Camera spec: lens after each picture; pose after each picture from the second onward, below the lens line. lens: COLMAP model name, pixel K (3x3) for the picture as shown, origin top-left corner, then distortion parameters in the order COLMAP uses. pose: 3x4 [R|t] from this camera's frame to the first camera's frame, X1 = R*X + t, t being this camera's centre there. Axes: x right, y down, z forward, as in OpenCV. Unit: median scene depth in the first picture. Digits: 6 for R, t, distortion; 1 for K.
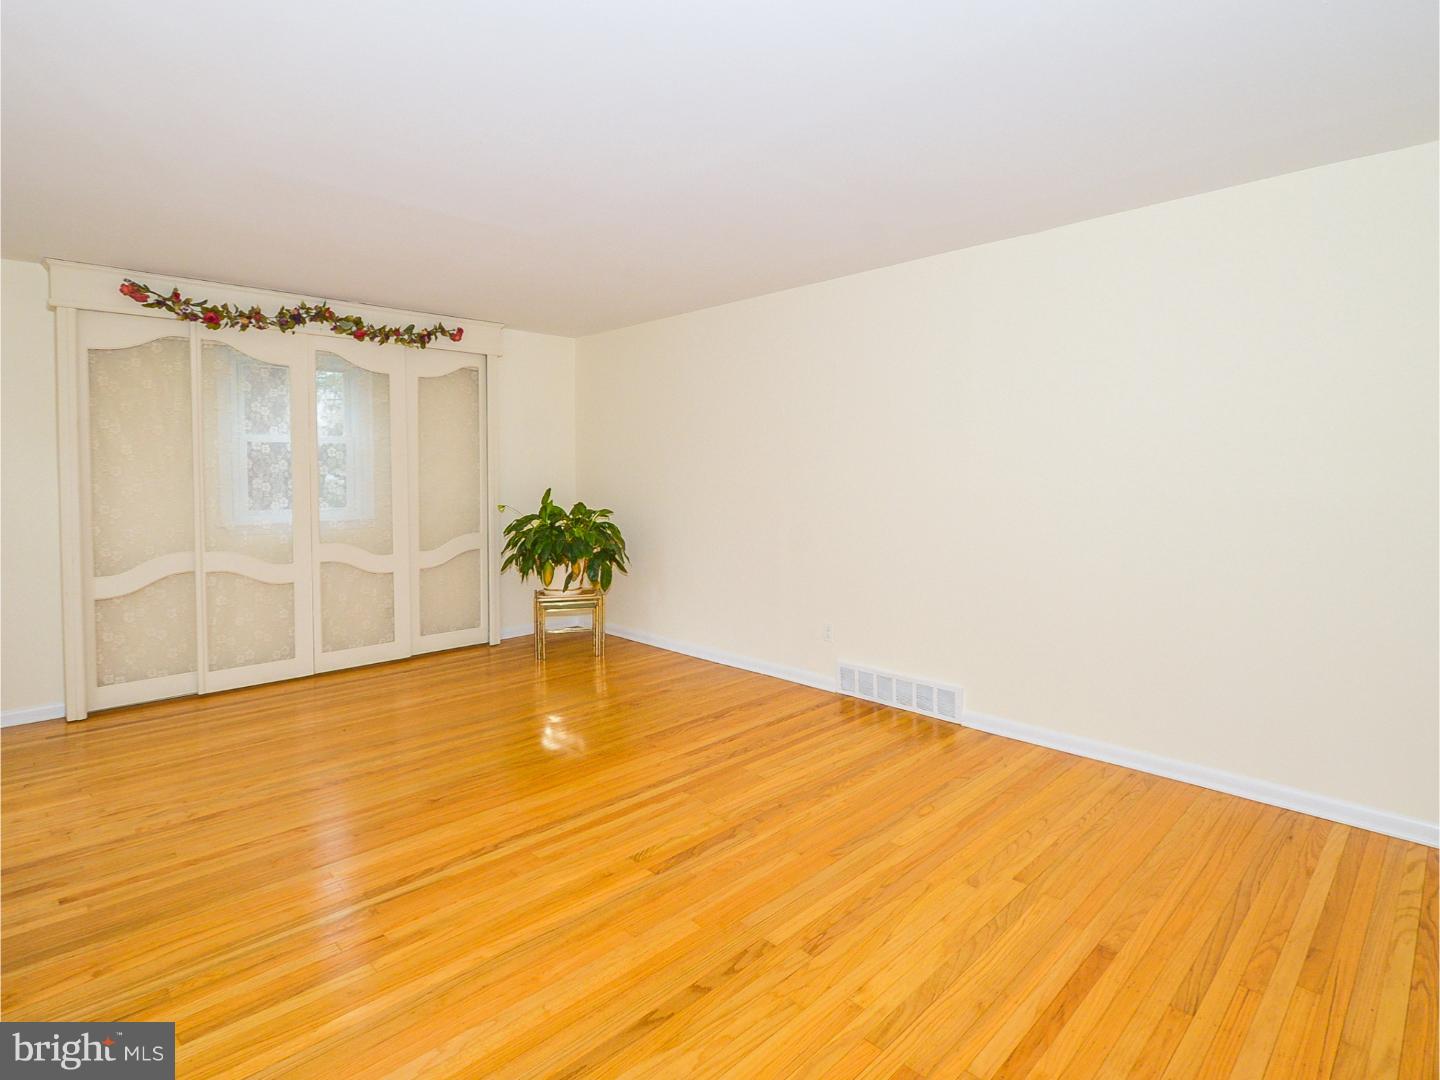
lens RADIAL K [[743.5, 0, 729.8], [0, 743.5, 512.0], [0, 0, 1]] dist [0.002516, -0.004026]
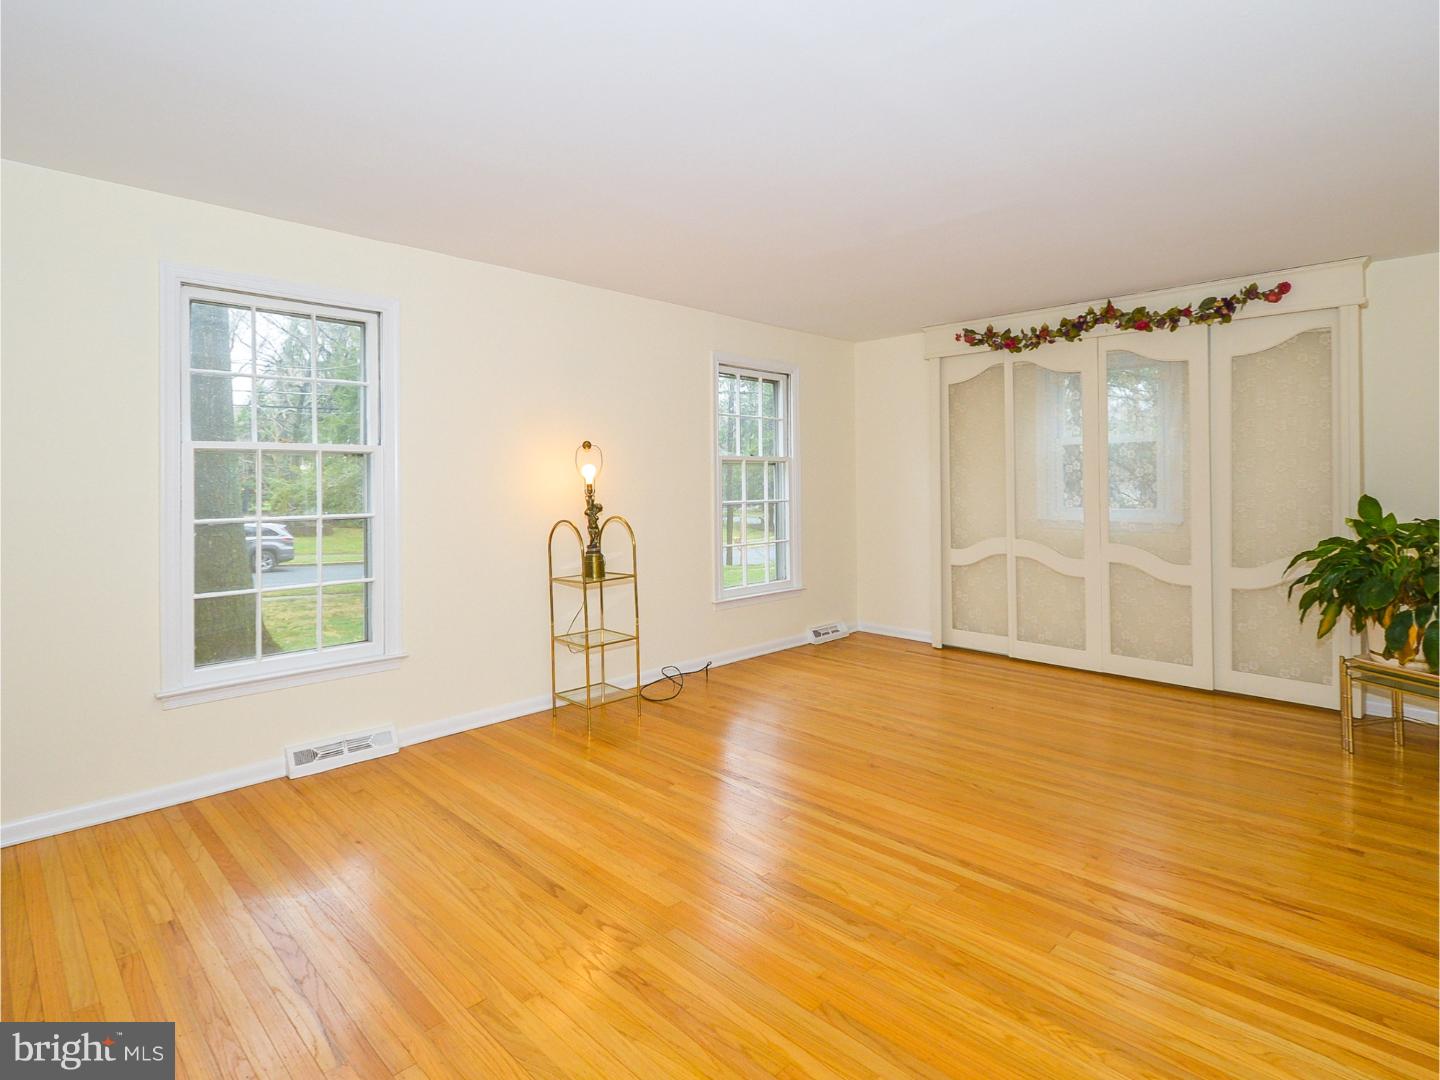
lens RADIAL K [[743.5, 0, 717.0], [0, 743.5, 501.7], [0, 0, 1]] dist [0.002516, -0.004026]
pose [[0.014717, 0.035929, -0.999246, 0.471566], [-0.051726, 0.998043, 0.035124, -0.023162], [0.998553, 0.051170, 0.016547, 0.489778]]
